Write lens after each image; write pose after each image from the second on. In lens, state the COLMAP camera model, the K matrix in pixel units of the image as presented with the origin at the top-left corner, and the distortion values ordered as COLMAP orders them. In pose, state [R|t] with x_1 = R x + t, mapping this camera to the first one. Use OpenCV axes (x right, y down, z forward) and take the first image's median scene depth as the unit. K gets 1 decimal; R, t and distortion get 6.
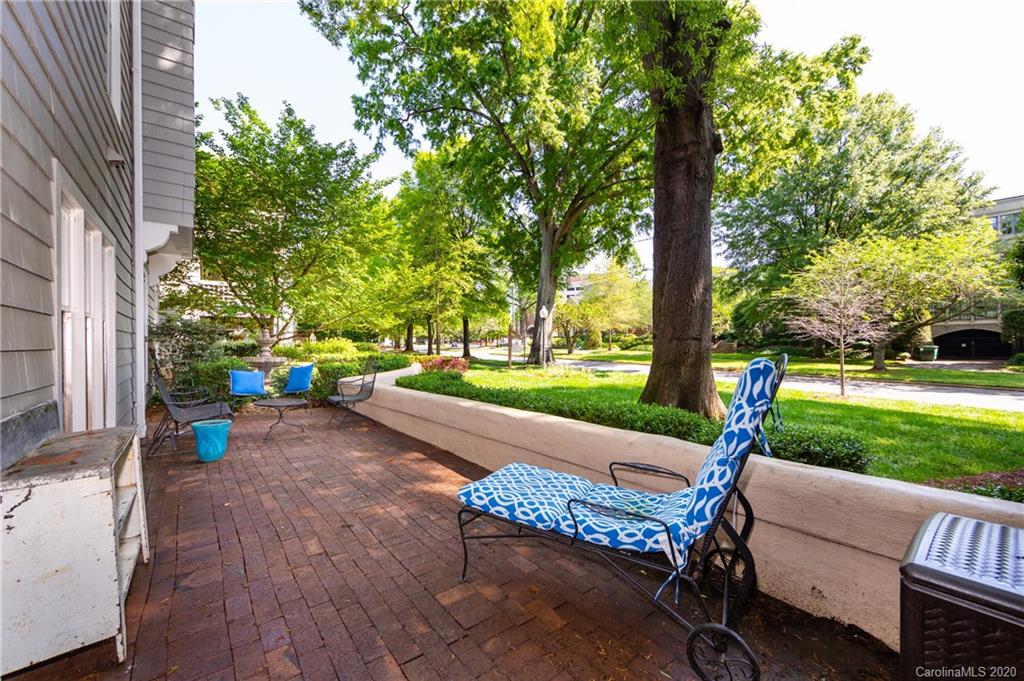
lens RADIAL K [[402.3, 0, 535.8], [0, 402.3, 346.9], [0, 0, 1]] dist [-0.002432, -0.000059]
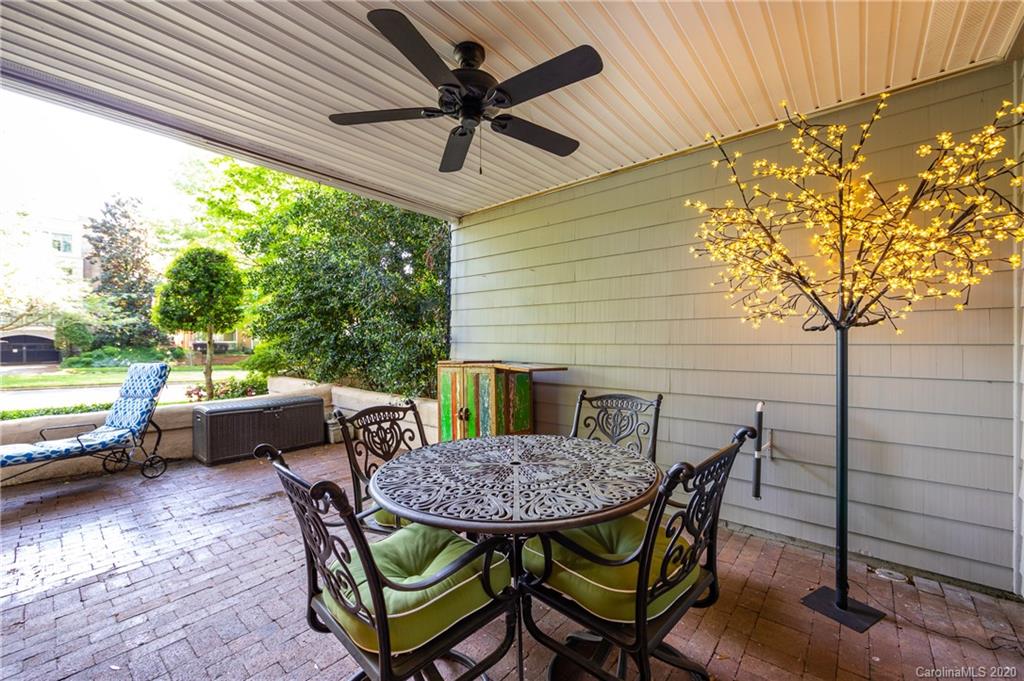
lens RADIAL K [[413.8, 0, 520.6], [0, 413.8, 342.6], [0, 0, 1]] dist [-0.000395, -0.000096]
pose [[-0.177861, 0.003725, 0.984049, -0.166774], [0.015704, 0.999876, -0.000947, -0.003997], [-0.983930, 0.015285, -0.177897, -0.060564]]
